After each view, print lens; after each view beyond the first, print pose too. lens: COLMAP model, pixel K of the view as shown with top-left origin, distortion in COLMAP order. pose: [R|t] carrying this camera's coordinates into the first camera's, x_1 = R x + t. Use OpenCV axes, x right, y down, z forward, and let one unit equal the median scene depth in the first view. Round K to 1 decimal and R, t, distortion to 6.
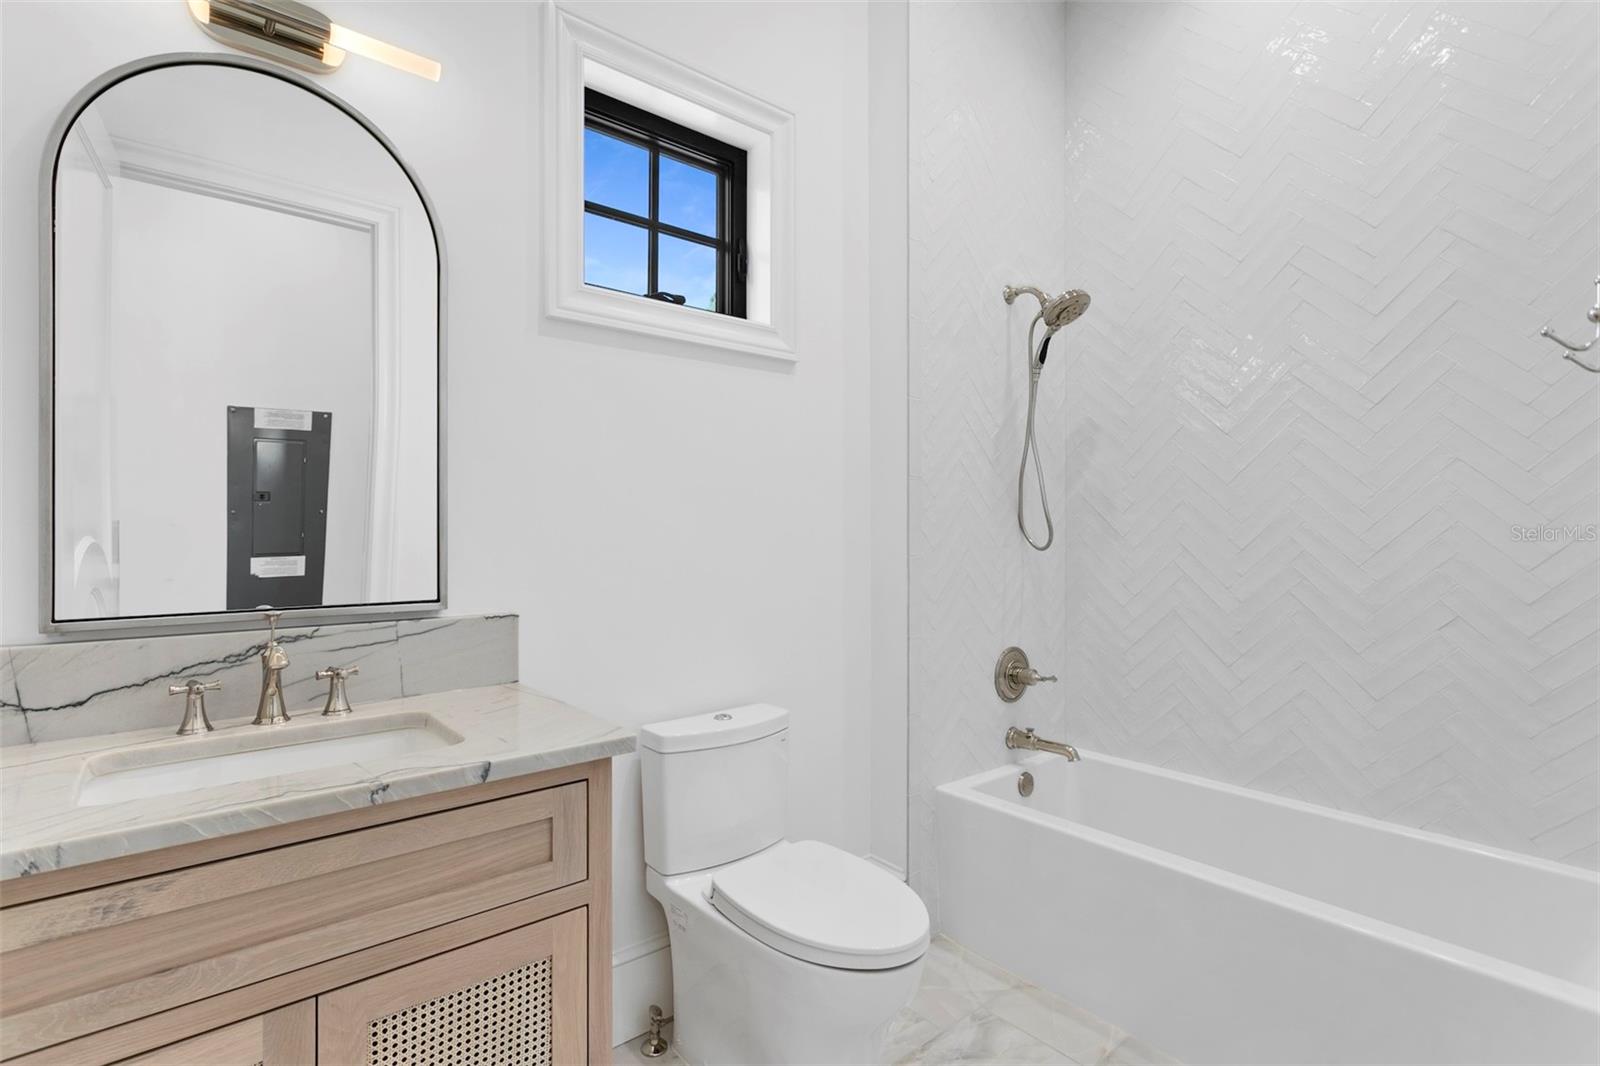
lens RADIAL K [[745.6, 0, 800.0], [0, 745.6, 533.0], [0, 0, 1]] dist [-0.016068, 0.000286]
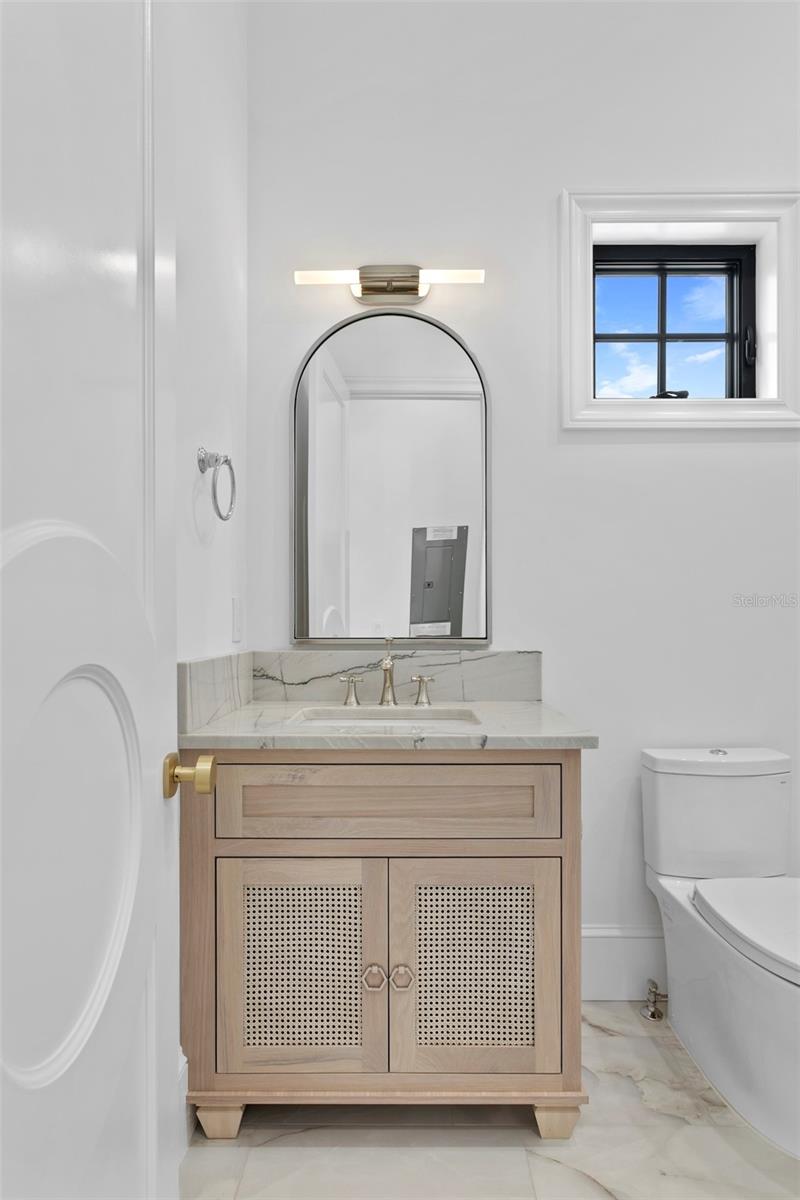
lens RADIAL K [[601.3, 0, 397.6], [0, 601.3, 616.3], [0, 0, 1]] dist [-0.017830, 0.000718]
pose [[0.765186, 0.000350, -0.643809, 0.129421], [0.004972, 0.999967, 0.006453, 0.036252], [0.643790, -0.008138, 0.765159, -0.017056]]
